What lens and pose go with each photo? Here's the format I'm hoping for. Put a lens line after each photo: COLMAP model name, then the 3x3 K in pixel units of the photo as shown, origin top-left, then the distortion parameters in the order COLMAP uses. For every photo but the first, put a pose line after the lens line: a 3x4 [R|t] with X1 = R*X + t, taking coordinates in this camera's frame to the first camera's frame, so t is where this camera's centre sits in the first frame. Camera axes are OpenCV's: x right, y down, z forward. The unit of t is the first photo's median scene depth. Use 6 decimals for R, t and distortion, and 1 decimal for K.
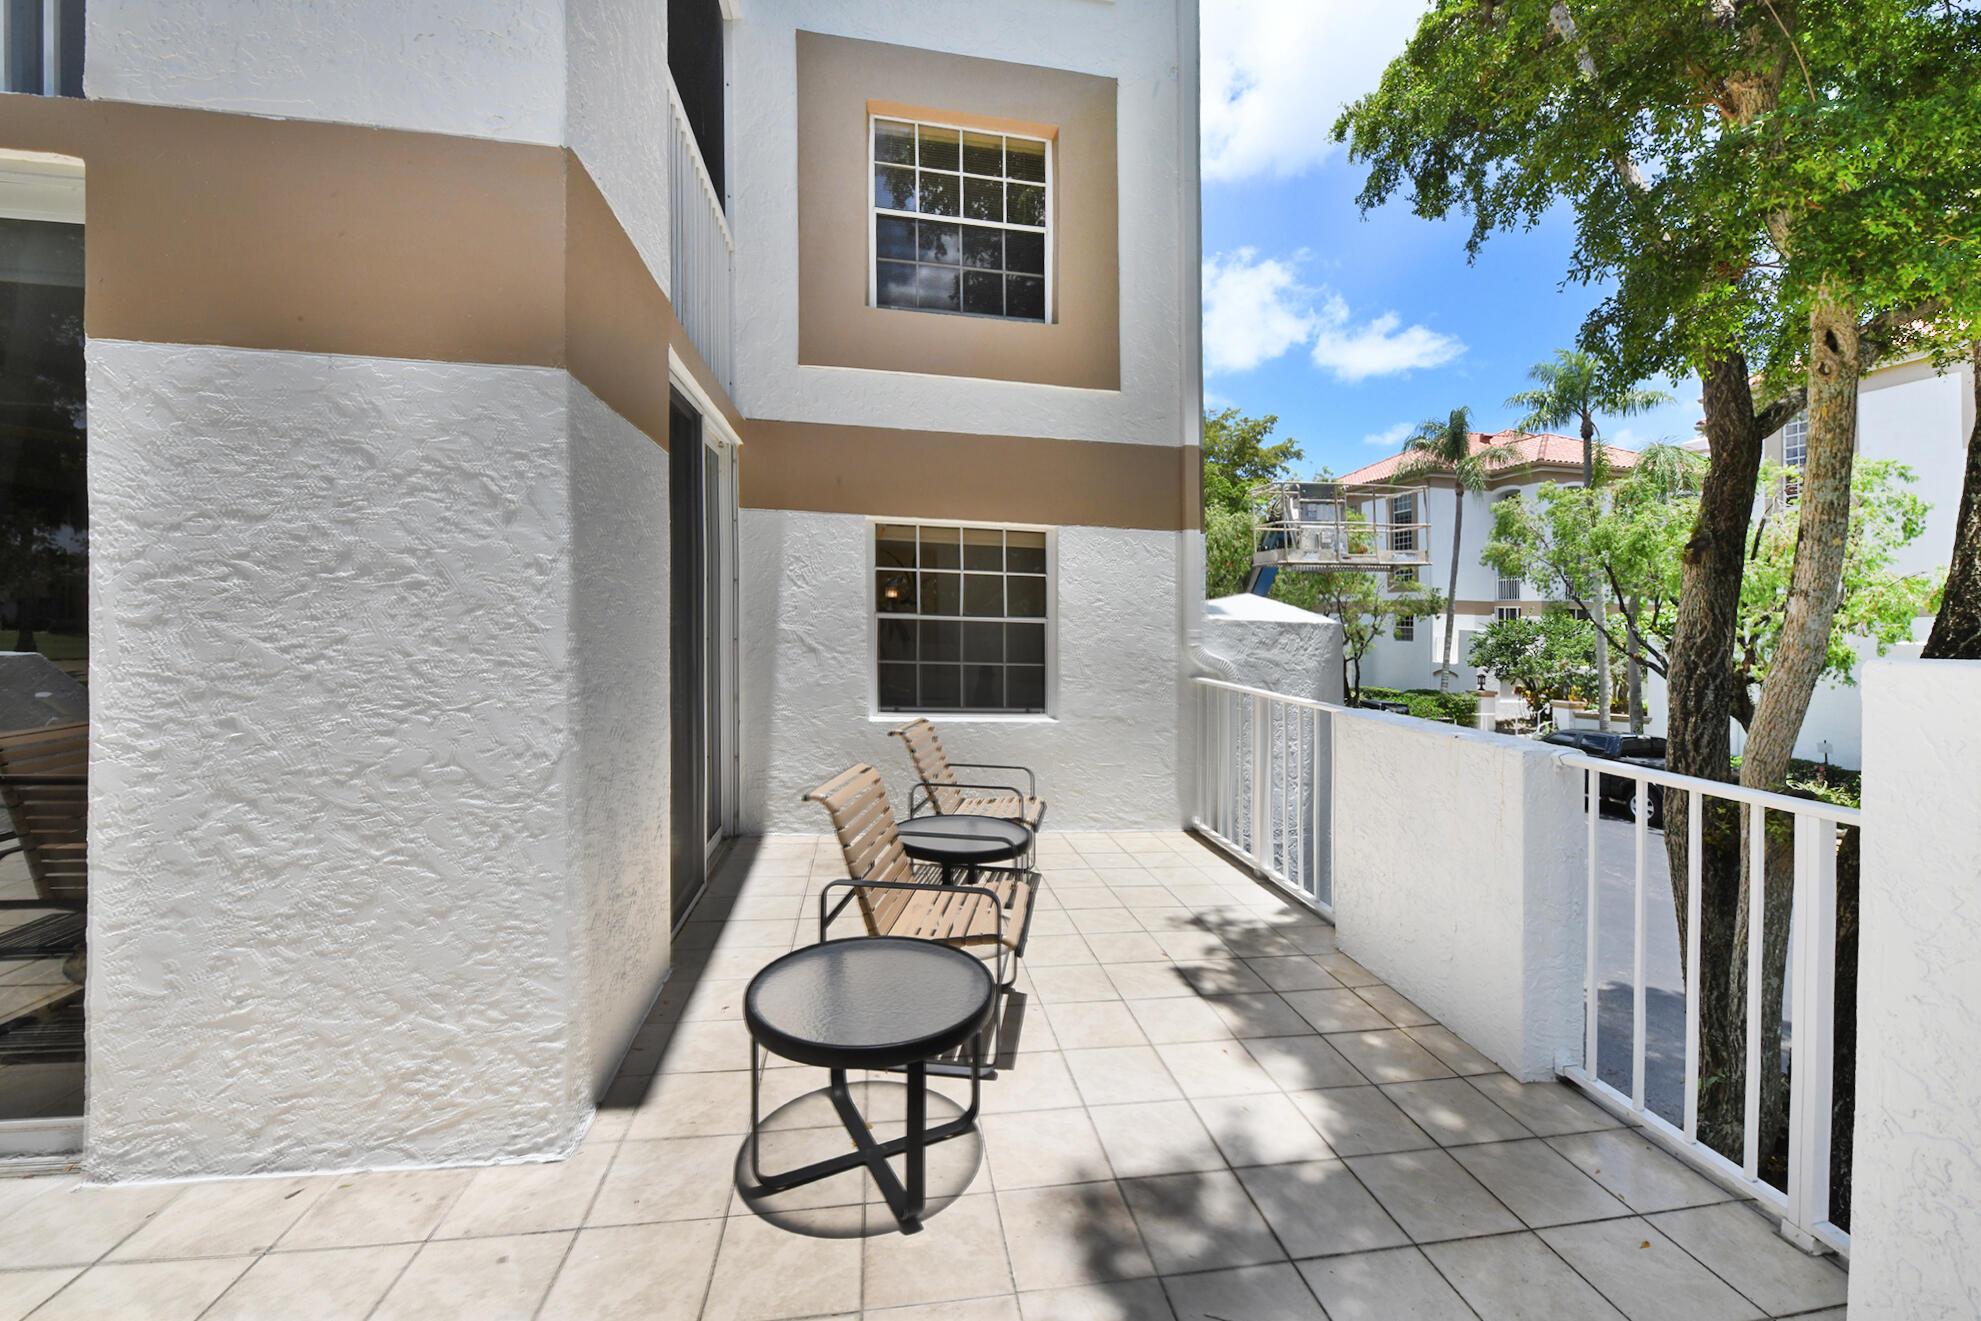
lens RADIAL K [[800.2, 0, 1033.9], [0, 800.2, 629.6], [0, 0, 1]] dist [-0.011902, -0.002444]
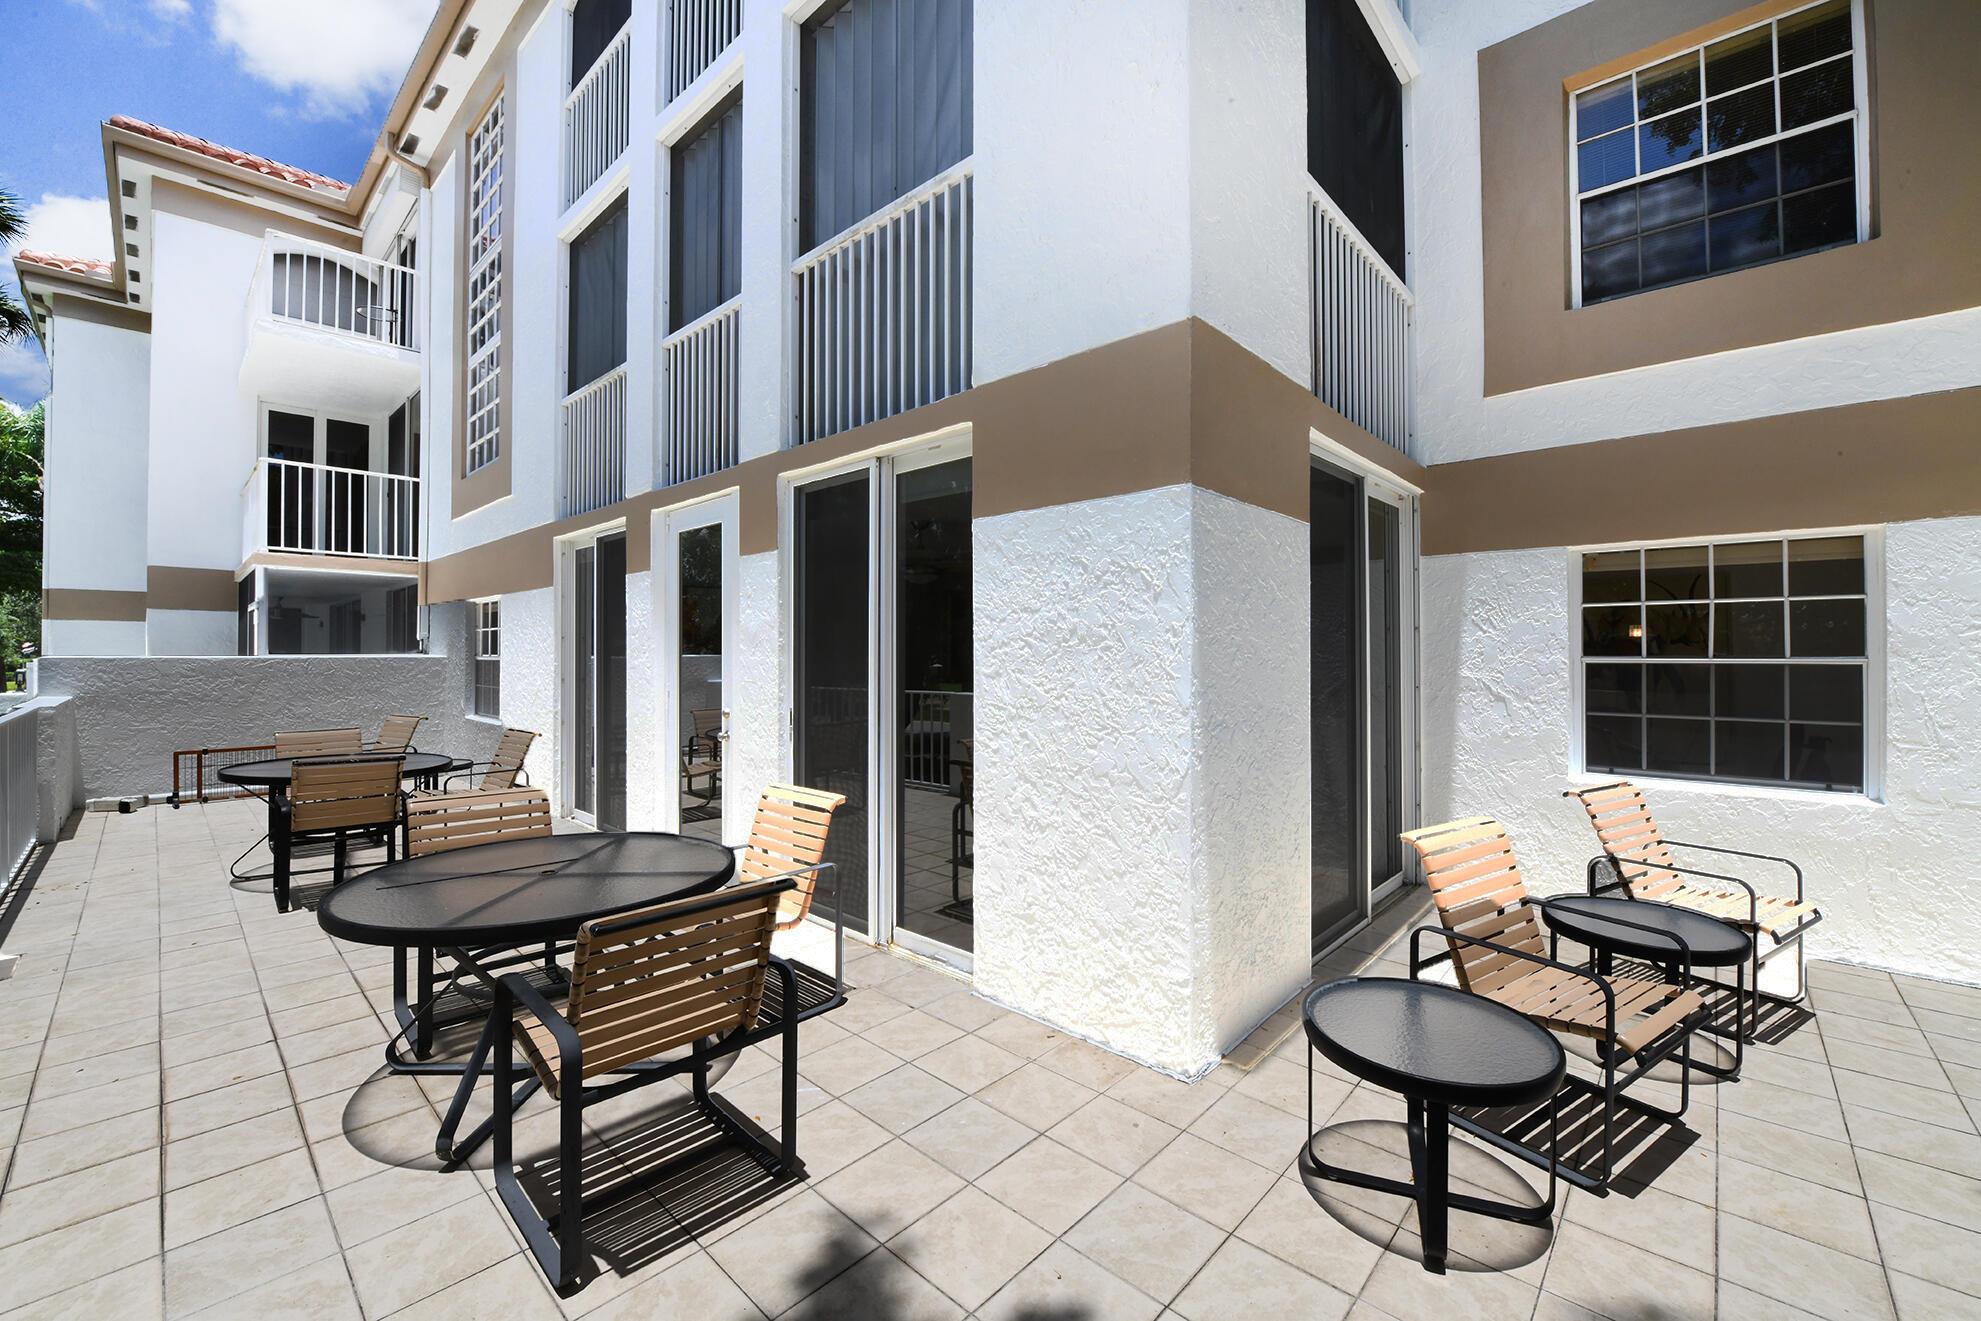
lens RADIAL K [[800.2, 0, 1003.6], [0, 800.2, 650.8], [0, 0, 1]] dist [-0.011902, -0.002444]
pose [[0.592754, -0.033275, -0.804696, 0.304917], [0.005393, 0.999288, -0.037350, 0.003151], [0.805365, 0.017799, 0.592511, -0.042214]]
